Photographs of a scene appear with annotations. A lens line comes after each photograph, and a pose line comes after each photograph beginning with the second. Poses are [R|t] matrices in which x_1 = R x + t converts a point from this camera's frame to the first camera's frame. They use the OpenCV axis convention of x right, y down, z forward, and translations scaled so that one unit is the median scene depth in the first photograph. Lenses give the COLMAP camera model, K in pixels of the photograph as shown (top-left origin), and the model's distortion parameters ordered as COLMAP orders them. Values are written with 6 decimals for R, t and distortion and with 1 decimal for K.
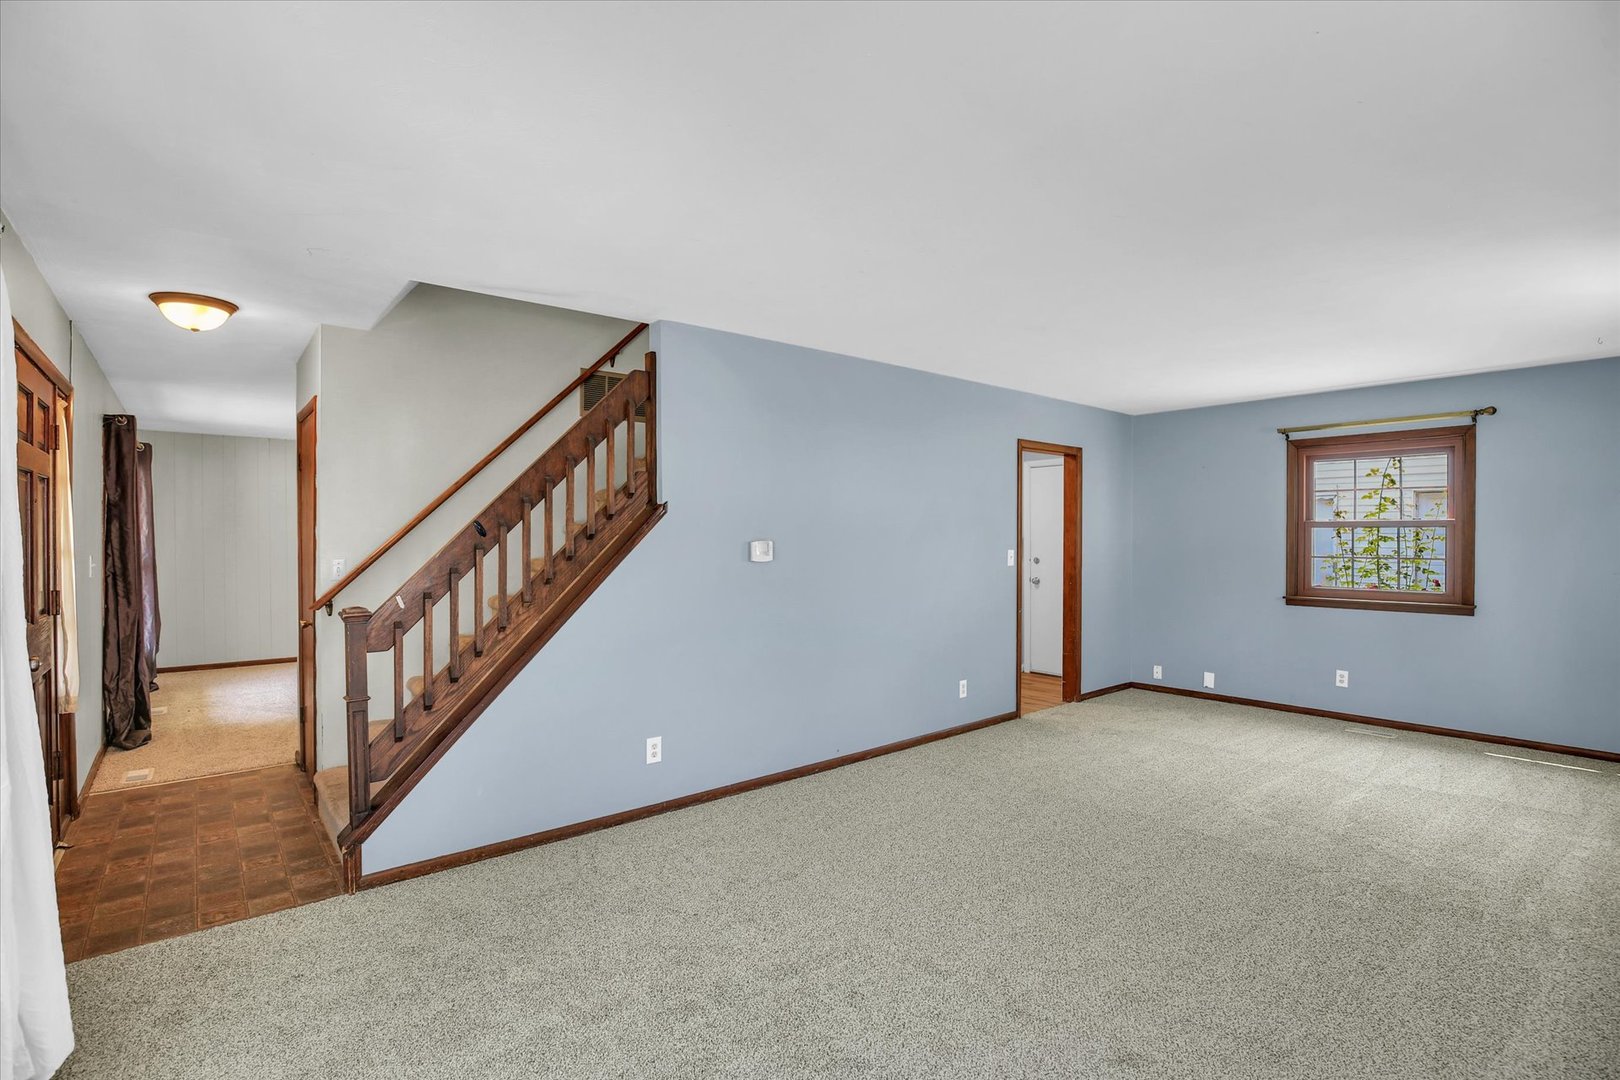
lens RADIAL K [[756.2, 0, 803.9], [0, 756.2, 545.5], [0, 0, 1]] dist [-0.024633, 0.000717]
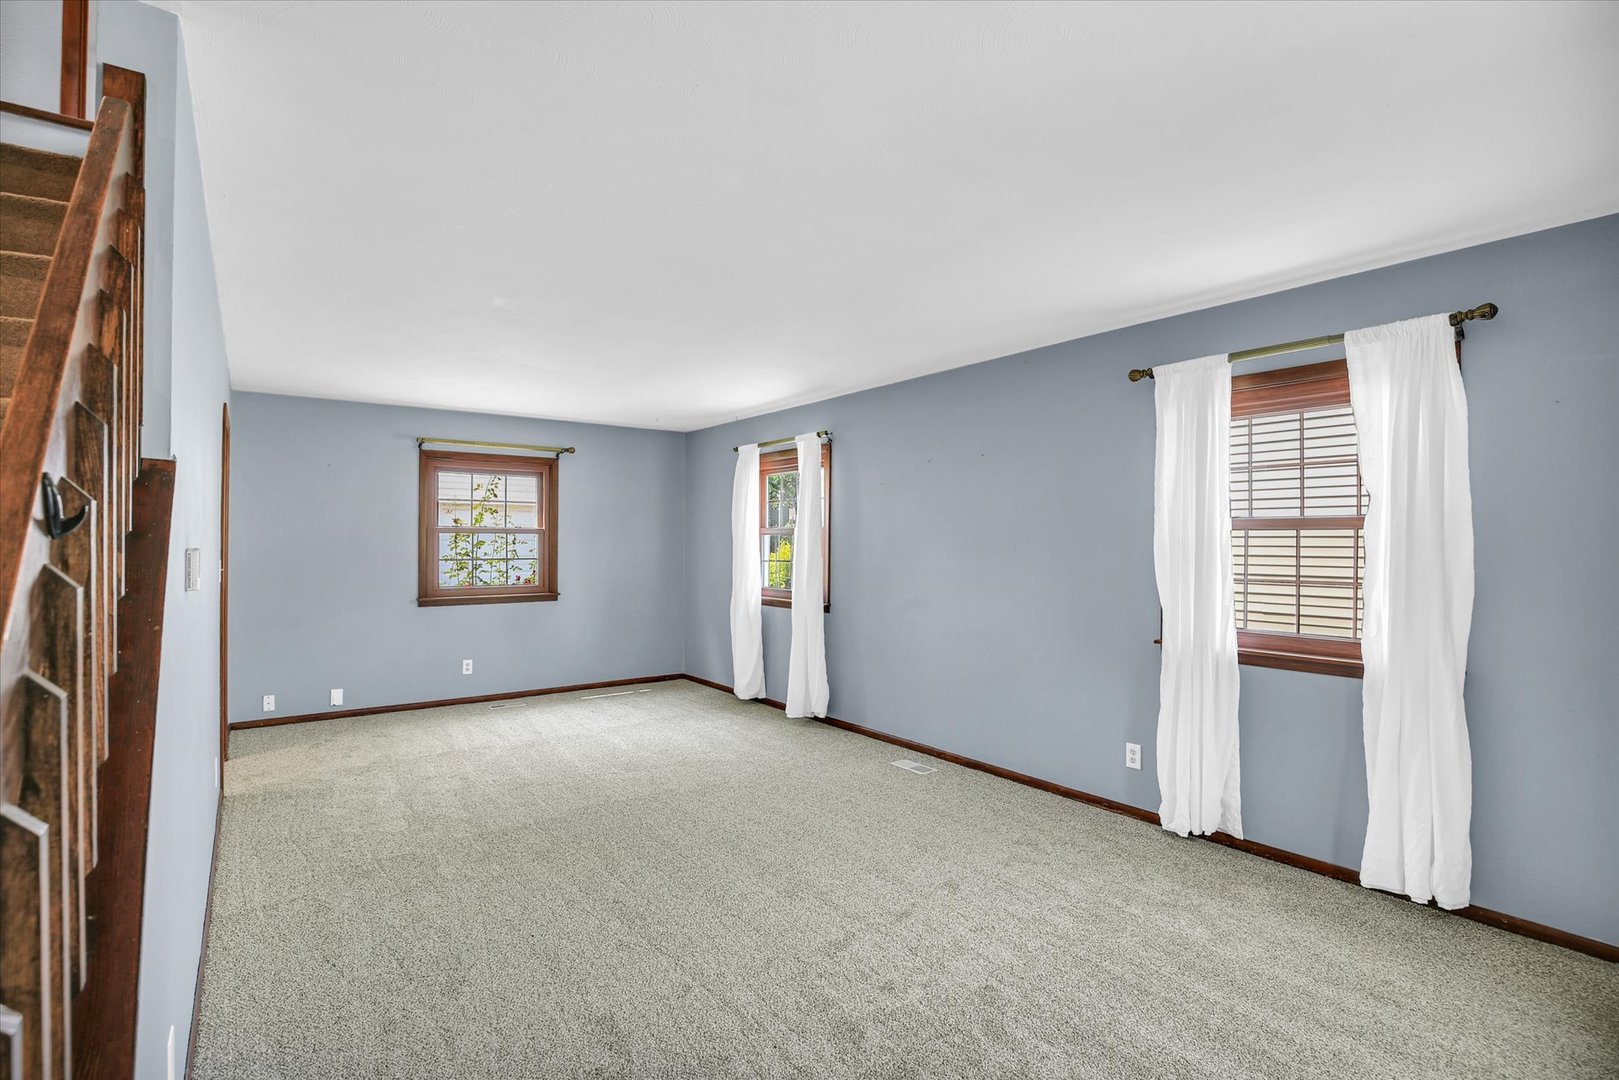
lens RADIAL K [[755.8, 0, 813.8], [0, 755.8, 538.6], [0, 0, 1]] dist [-0.024633, 0.000717]
pose [[0.033715, 0.003935, 0.999424, -0.424648], [0.008034, 0.999959, -0.004208, -0.007217], [-0.999399, 0.008172, 0.033682, 0.462939]]
